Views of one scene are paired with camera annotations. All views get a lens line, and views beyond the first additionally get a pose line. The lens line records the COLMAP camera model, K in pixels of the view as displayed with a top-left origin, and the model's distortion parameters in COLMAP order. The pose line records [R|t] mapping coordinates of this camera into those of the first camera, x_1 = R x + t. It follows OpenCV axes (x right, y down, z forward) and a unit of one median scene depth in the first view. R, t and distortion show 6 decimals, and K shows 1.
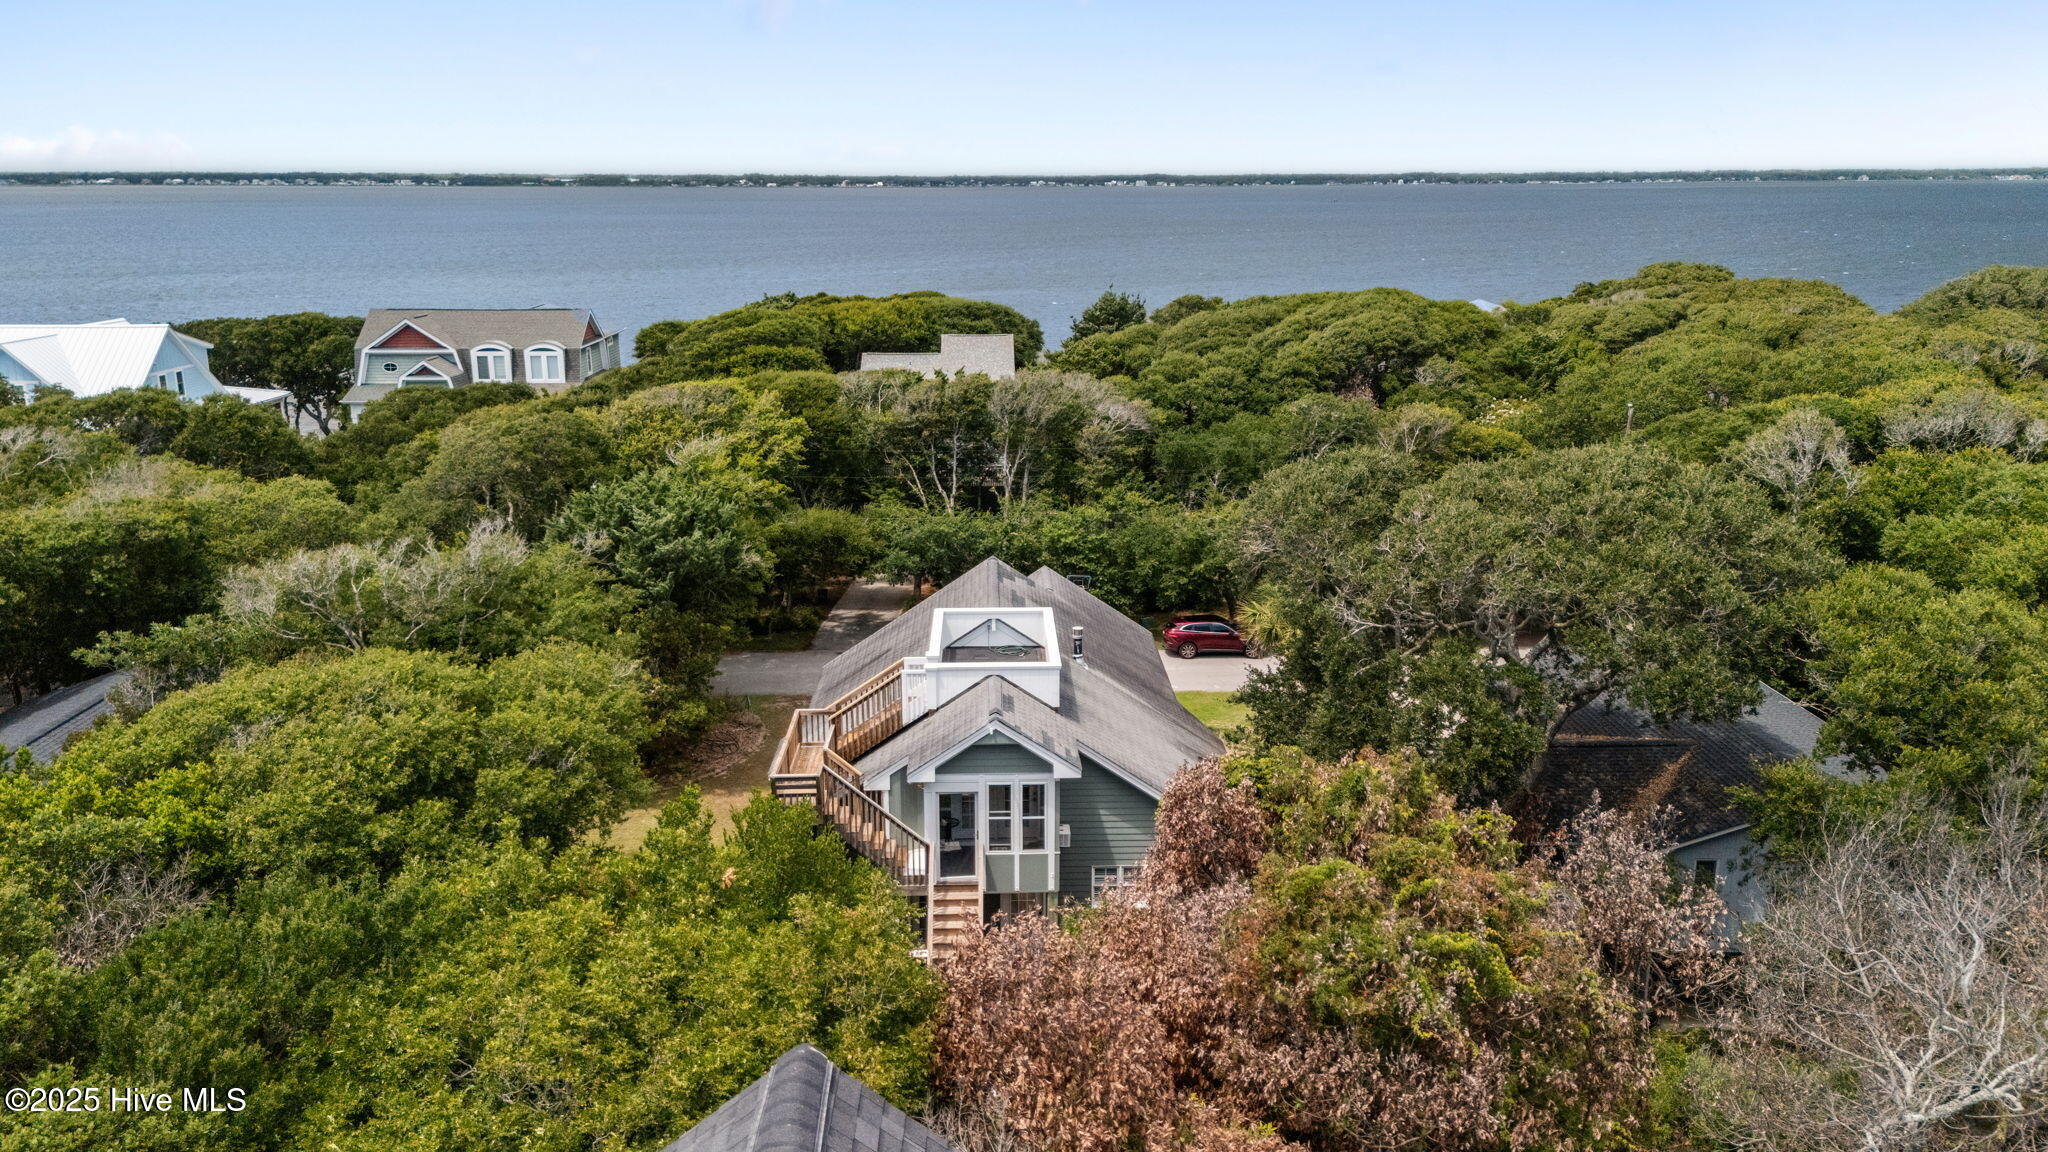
lens RADIAL K [[1501.1, 0, 1024.0], [0, 1501.1, 576.0], [0, 0, 1]] dist [0.107977, -0.154356]
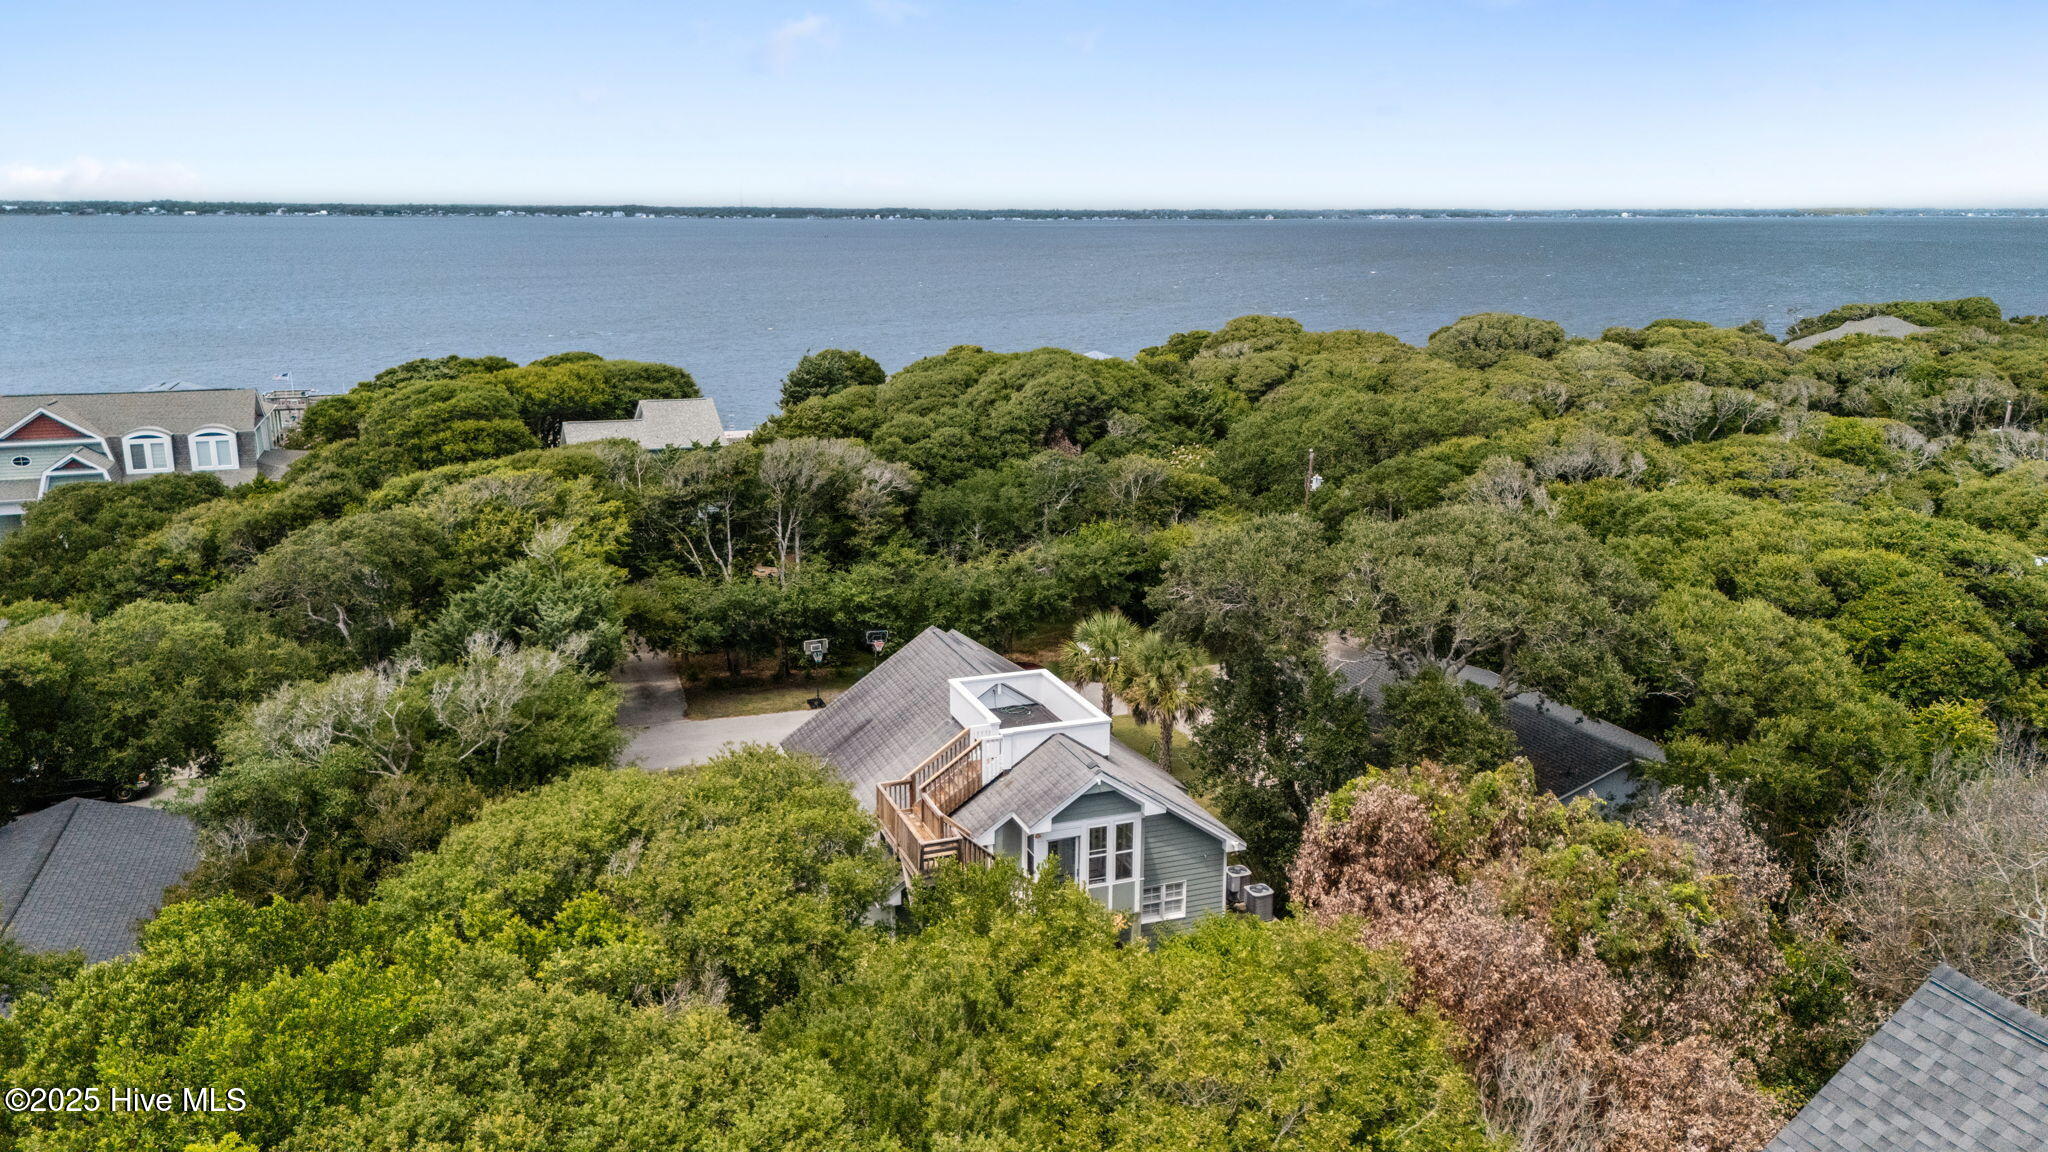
lens RADIAL K [[1489.5, 0, 1024.6], [0, 1489.5, 567.4], [0, 0, 1]] dist [0.104172, -0.138694]
pose [[0.946140, -0.070232, 0.316049, -0.236422], [0.077900, 0.996893, -0.011675, -0.029955], [-0.314247, 0.035666, 0.948671, -0.052347]]
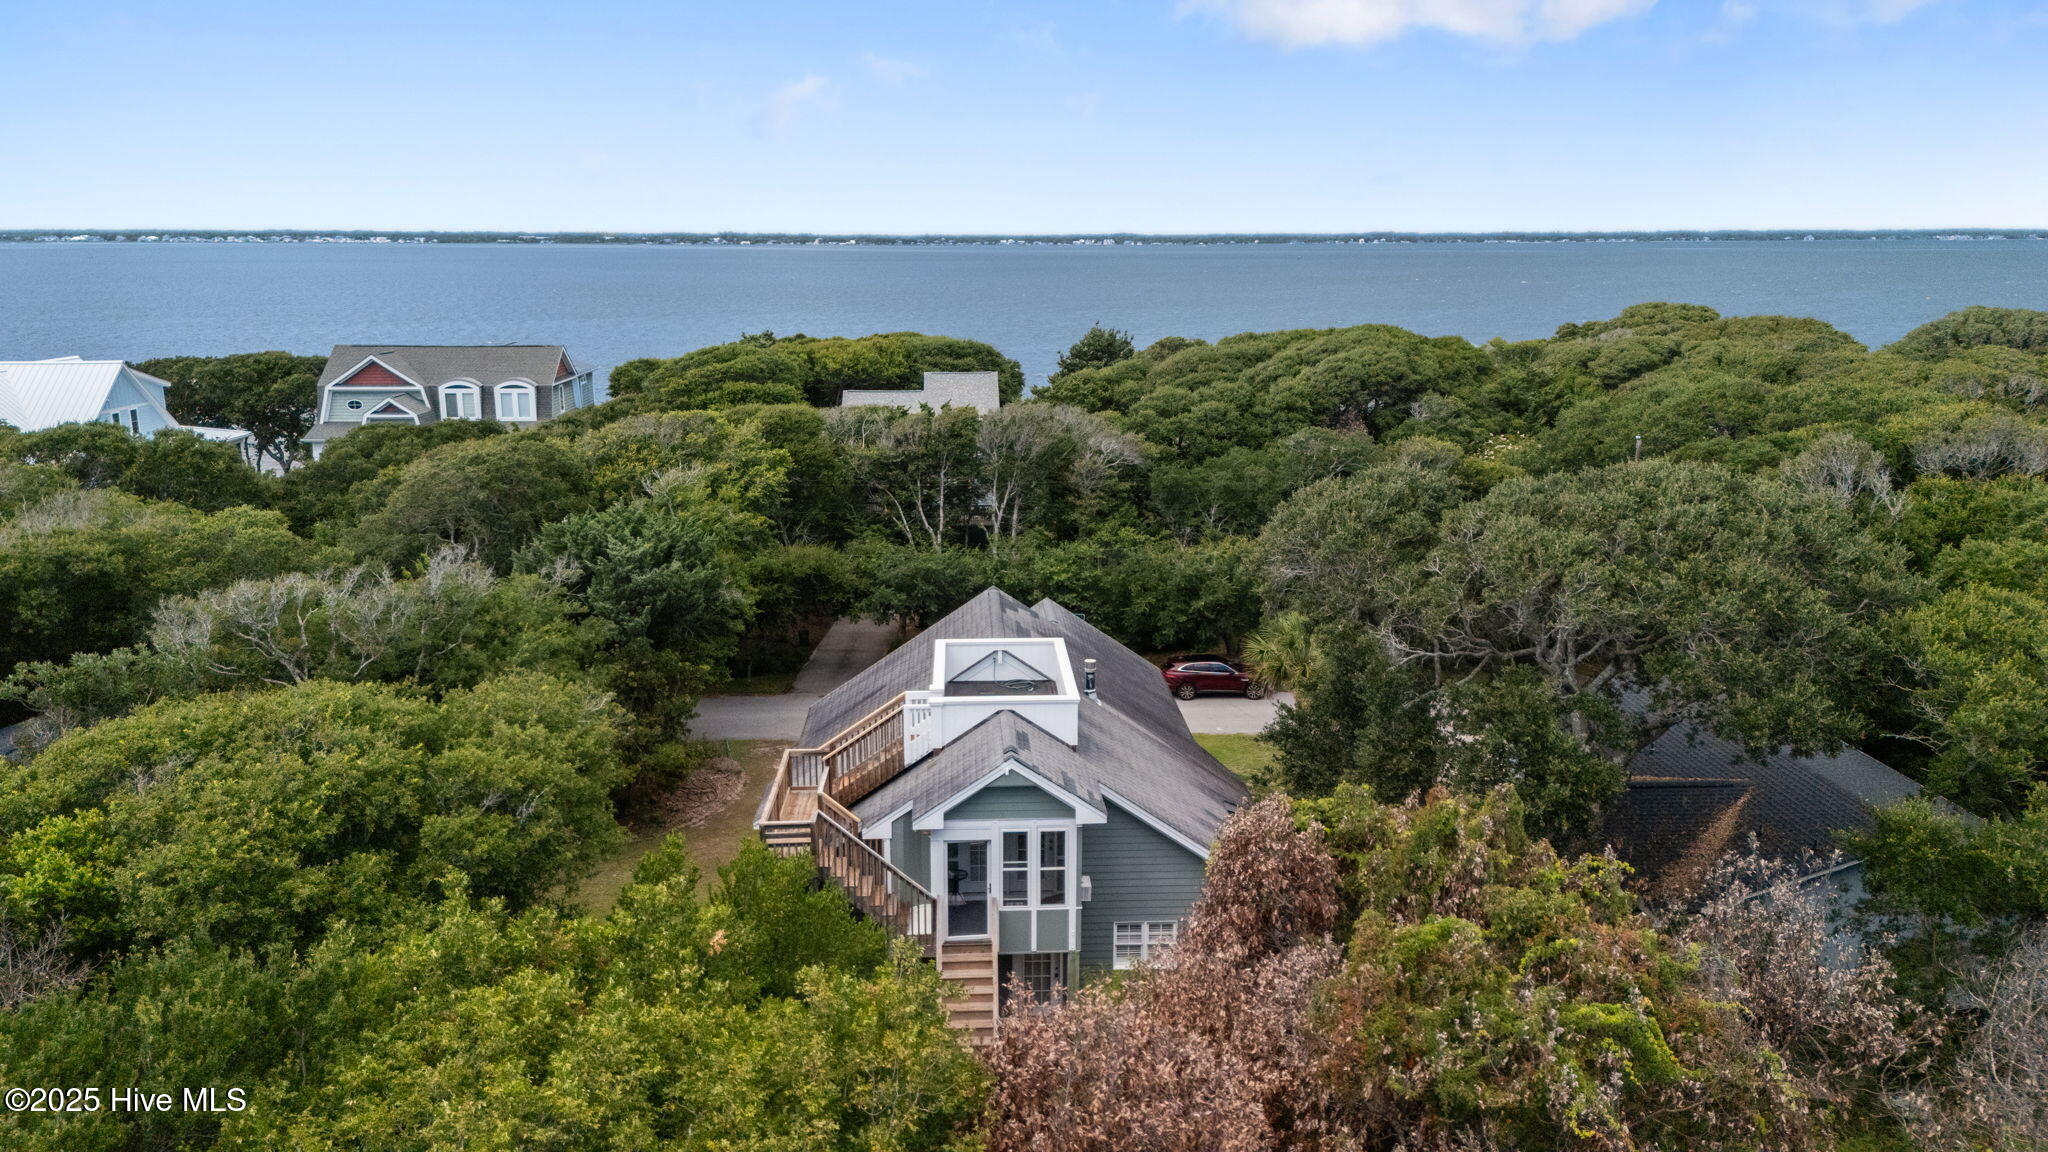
lens RADIAL K [[1489.5, 0, 1024.6], [0, 1489.5, 567.4], [0, 0, 1]] dist [0.104172, -0.138694]
pose [[0.999802, -0.002598, 0.019724, -0.015547], [0.003378, 0.999210, -0.039587, 0.009273], [-0.019606, 0.039646, 0.999021, 0.057749]]
